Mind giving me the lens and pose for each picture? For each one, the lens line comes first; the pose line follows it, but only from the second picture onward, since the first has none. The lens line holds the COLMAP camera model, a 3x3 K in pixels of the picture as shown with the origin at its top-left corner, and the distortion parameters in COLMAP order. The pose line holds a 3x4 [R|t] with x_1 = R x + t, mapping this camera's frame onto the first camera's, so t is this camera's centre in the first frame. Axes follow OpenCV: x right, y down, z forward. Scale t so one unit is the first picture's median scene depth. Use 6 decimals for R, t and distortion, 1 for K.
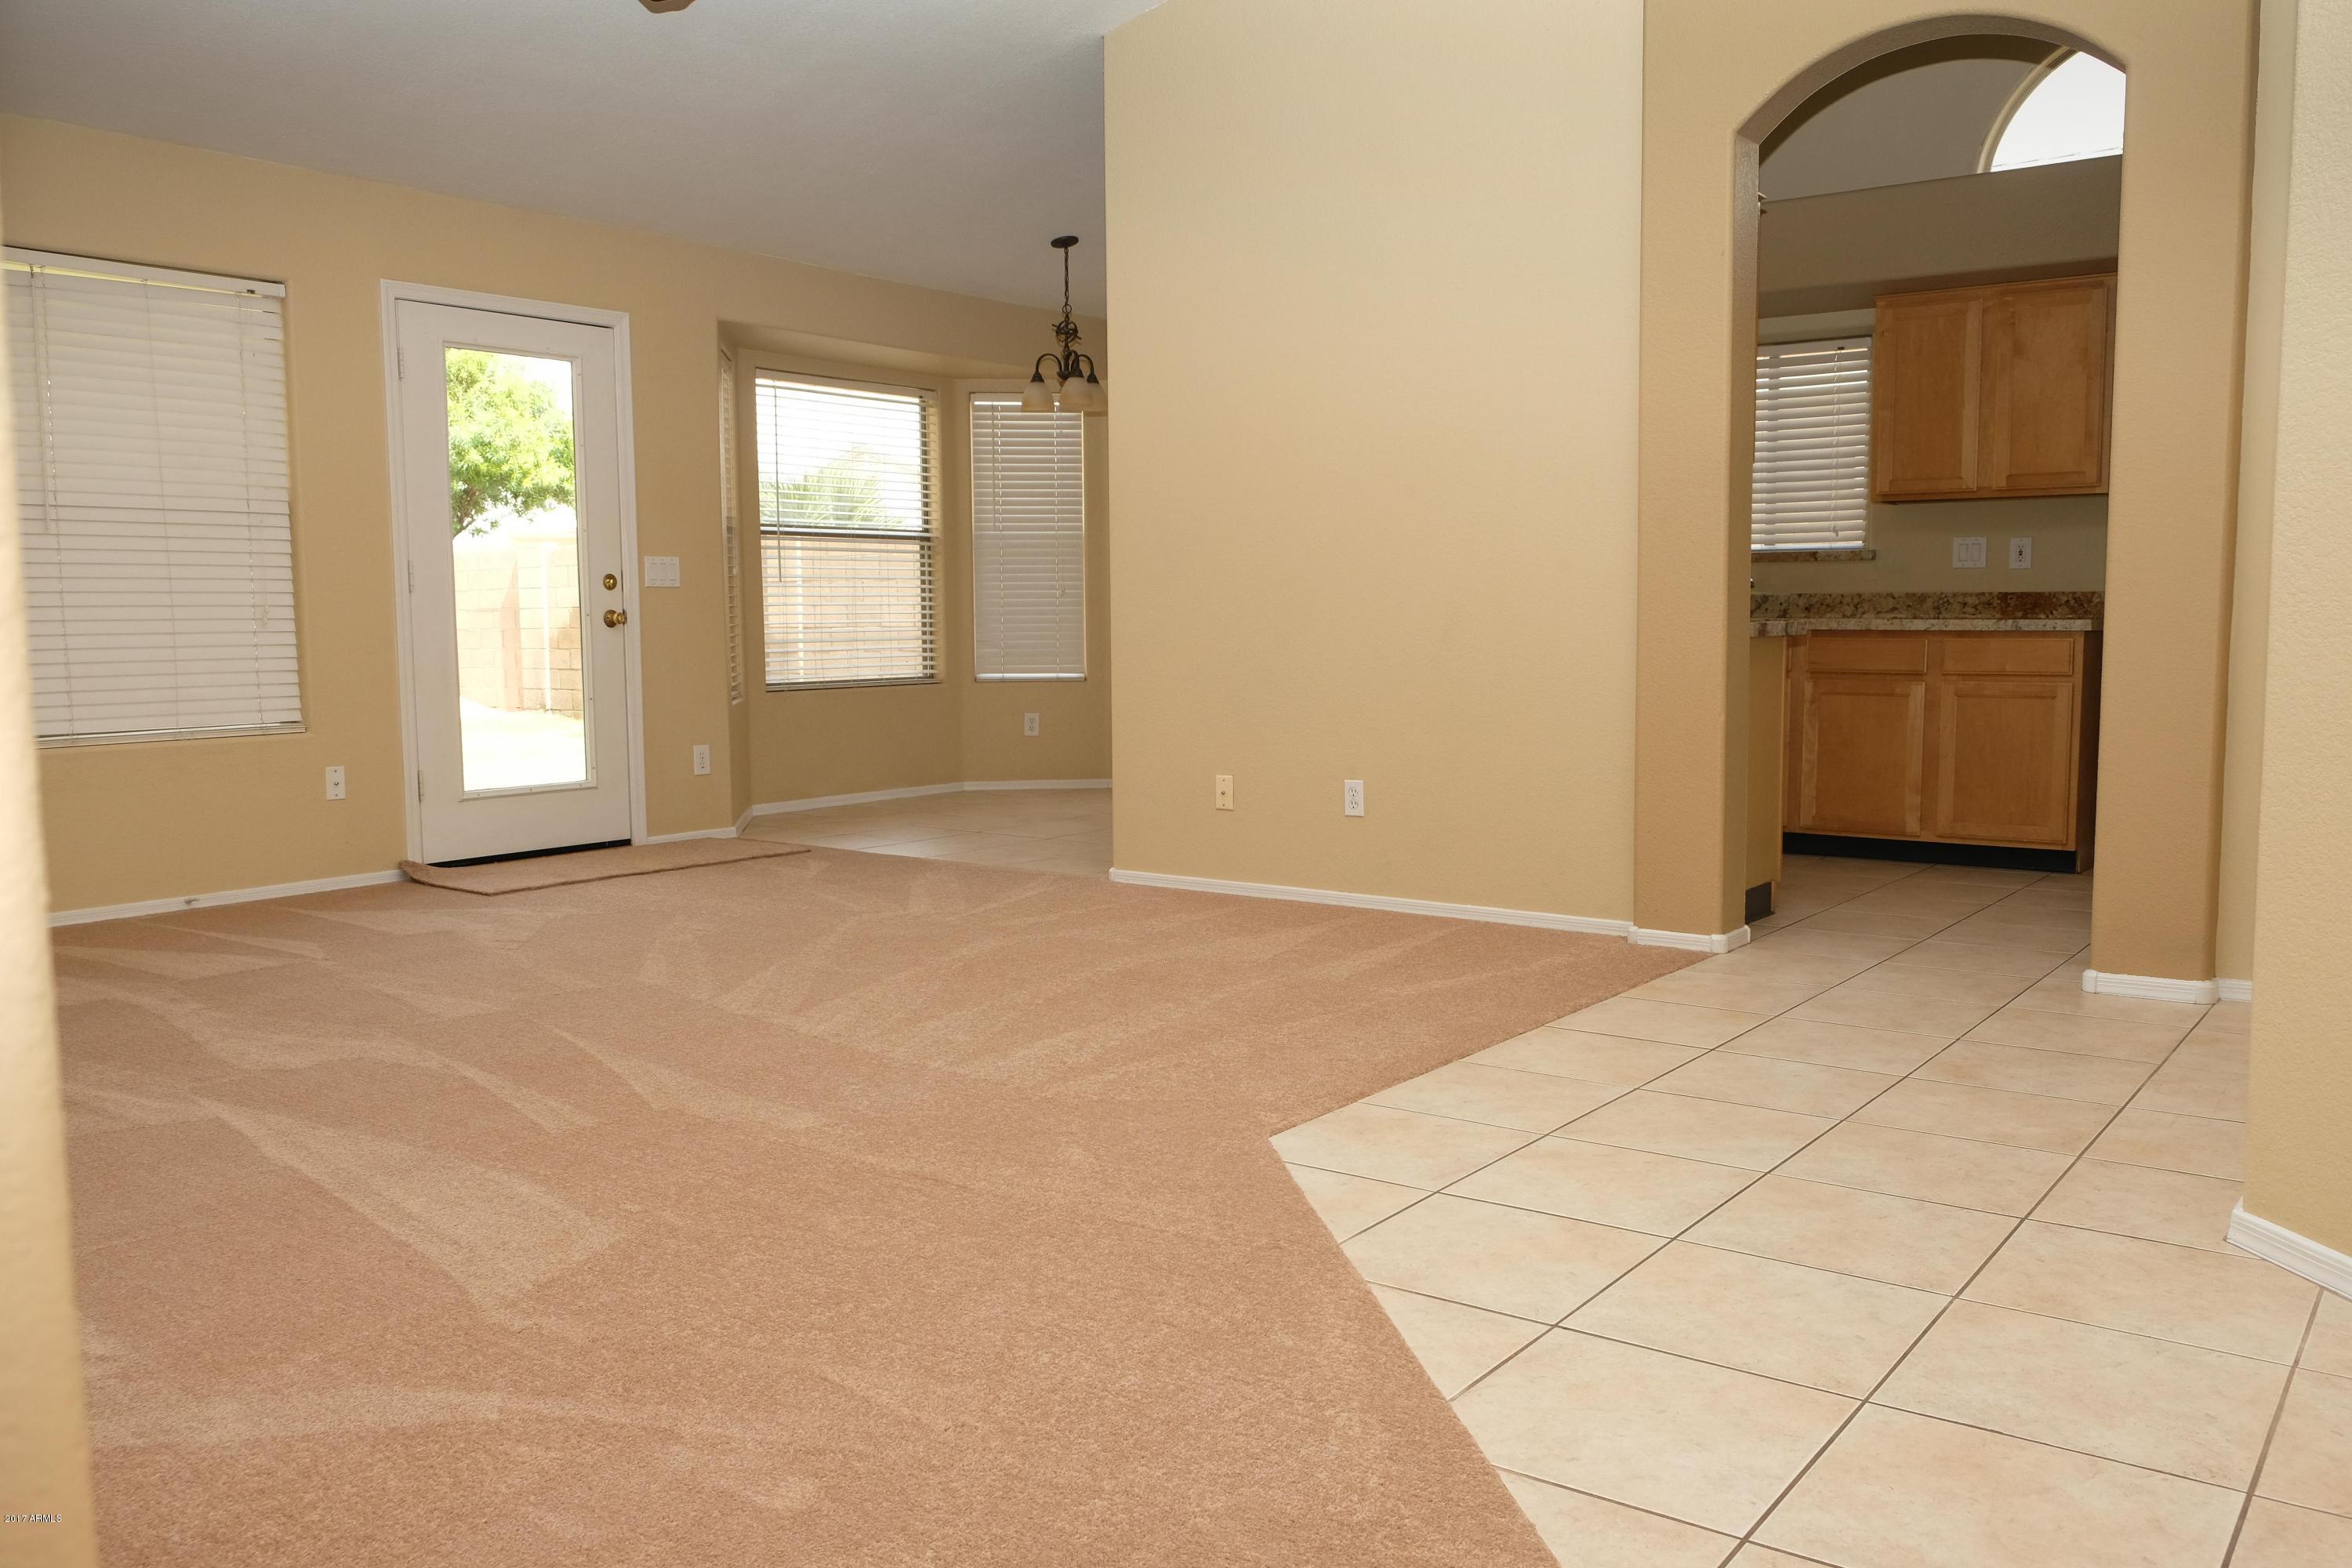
lens RADIAL K [[1901.1, 0, 1185.2], [0, 1901.1, 800.0], [0, 0, 1]] dist [-0.003923, 0.022253]
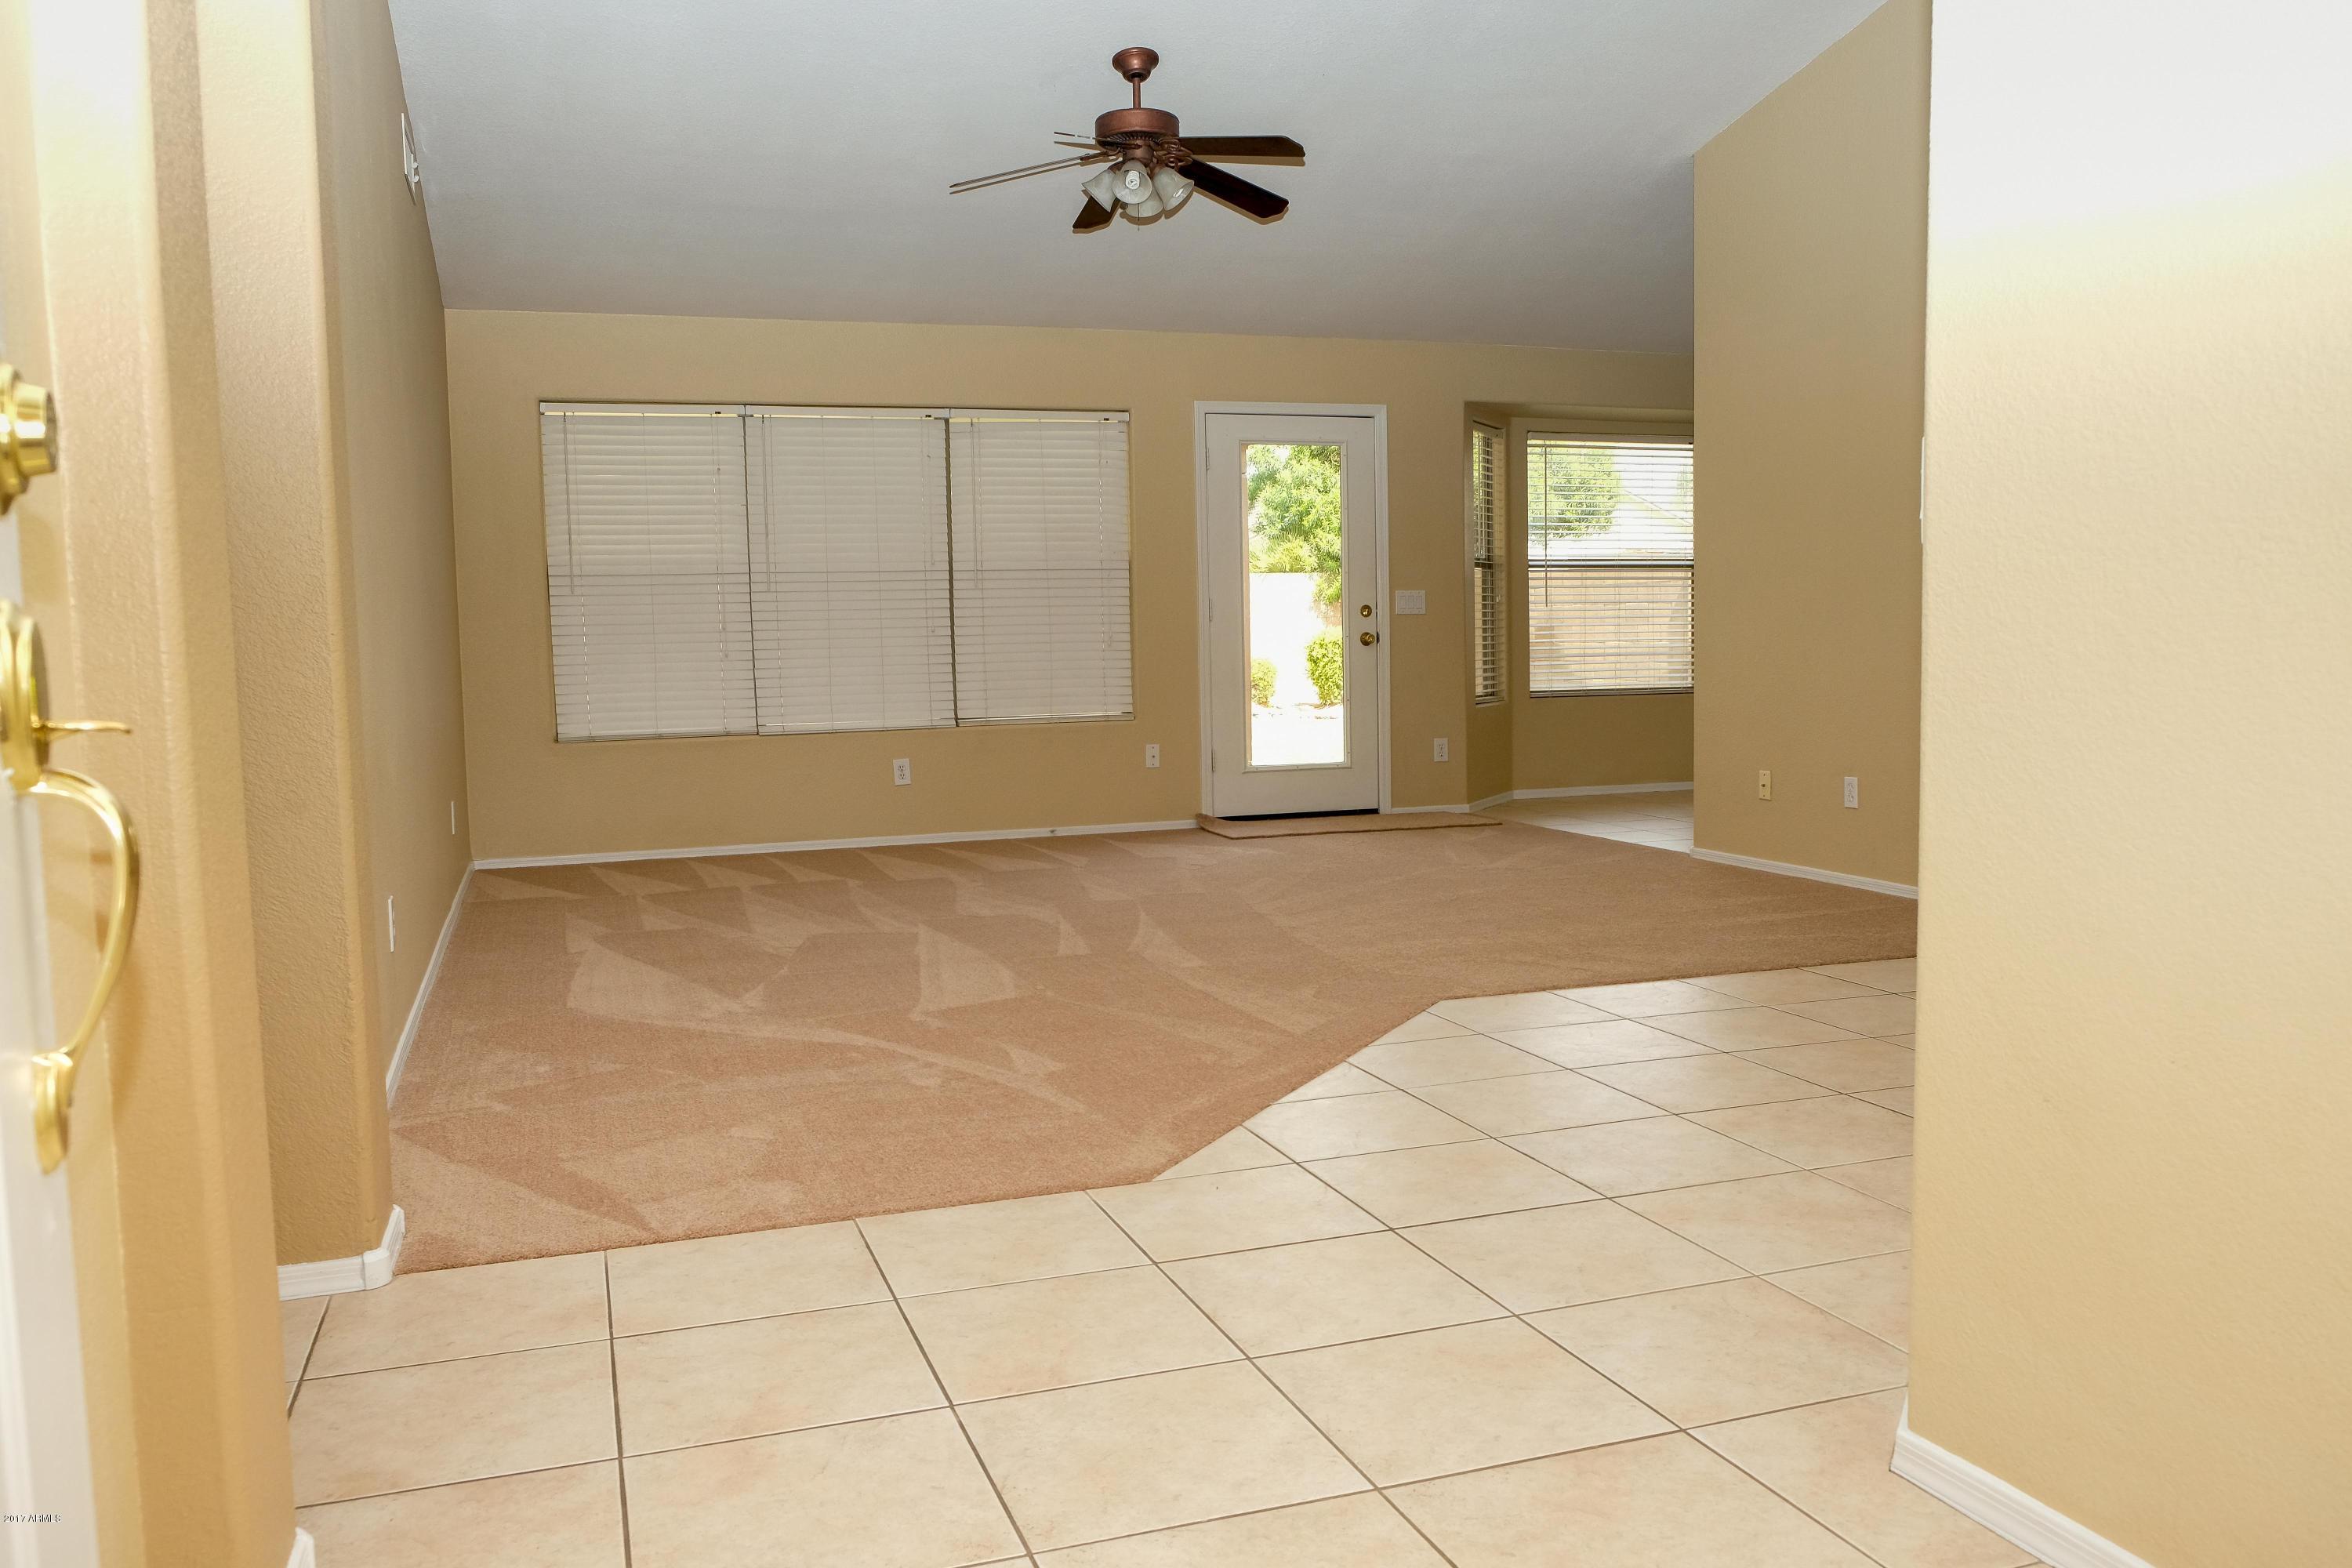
lens RADIAL K [[1901.1, 0, 1185.2], [0, 1901.1, 800.0], [0, 0, 1]] dist [-0.003923, 0.022253]
pose [[0.828293, 0.041676, -0.558743, 0.329294], [-0.045132, 0.998952, 0.007606, 0.010755], [0.558474, 0.018917, 0.829306, -0.150290]]
